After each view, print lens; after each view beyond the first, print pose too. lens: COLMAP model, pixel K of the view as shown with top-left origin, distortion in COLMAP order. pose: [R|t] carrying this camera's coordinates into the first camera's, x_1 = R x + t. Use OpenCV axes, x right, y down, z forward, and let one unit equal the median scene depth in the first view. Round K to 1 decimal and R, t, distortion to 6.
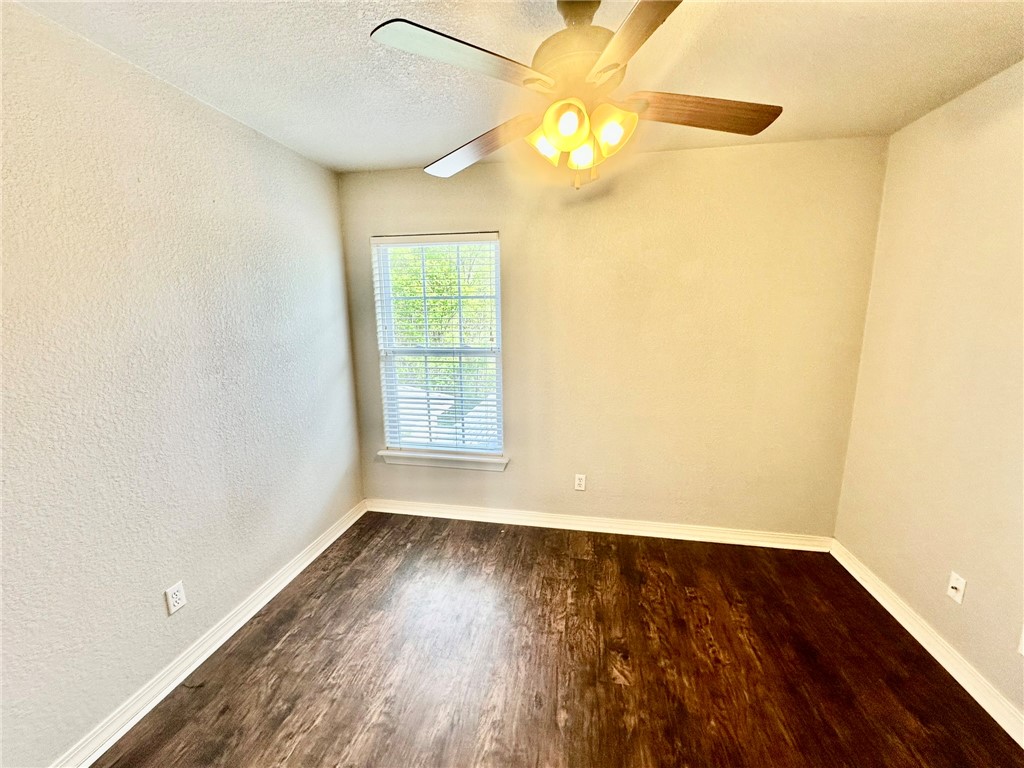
lens RADIAL K [[407.5, 0, 512.0], [0, 407.5, 384.0], [0, 0, 1]] dist [-0.001418, 0.000113]
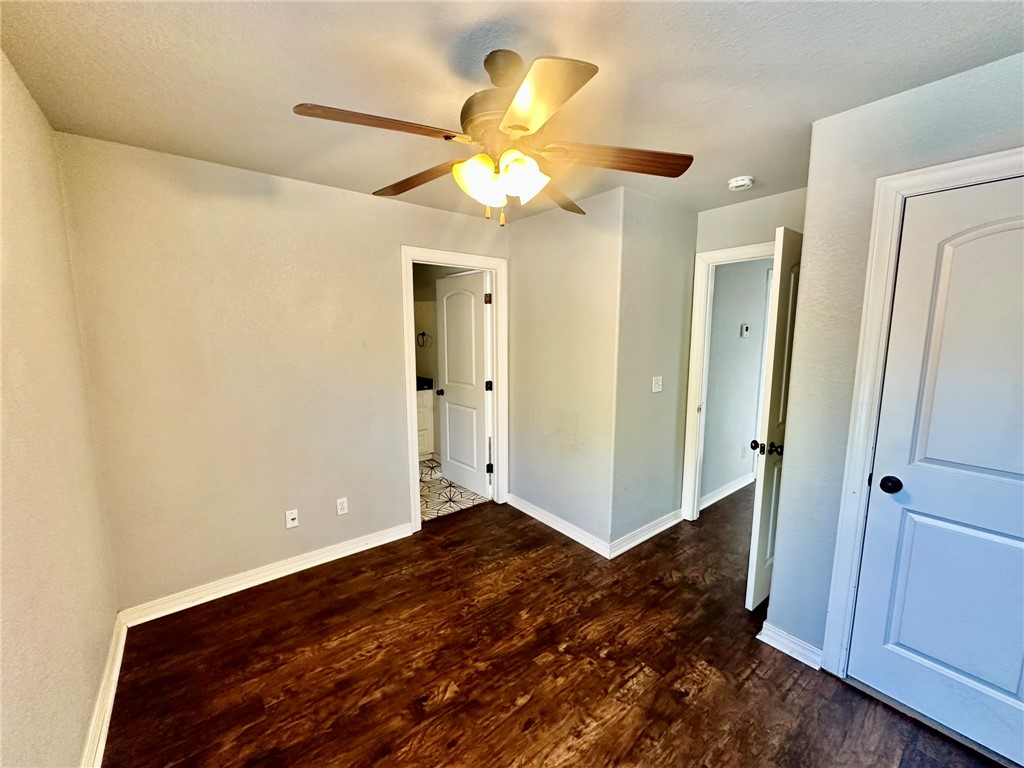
lens RADIAL K [[407.5, 0, 512.0], [0, 407.5, 384.0], [0, 0, 1]] dist [-0.001418, 0.000113]
pose [[-0.753012, -0.079496, 0.653187, -0.459697], [0.125179, 0.957240, 0.260811, -0.264906], [-0.645990, 0.278158, -0.710862, 1.413425]]
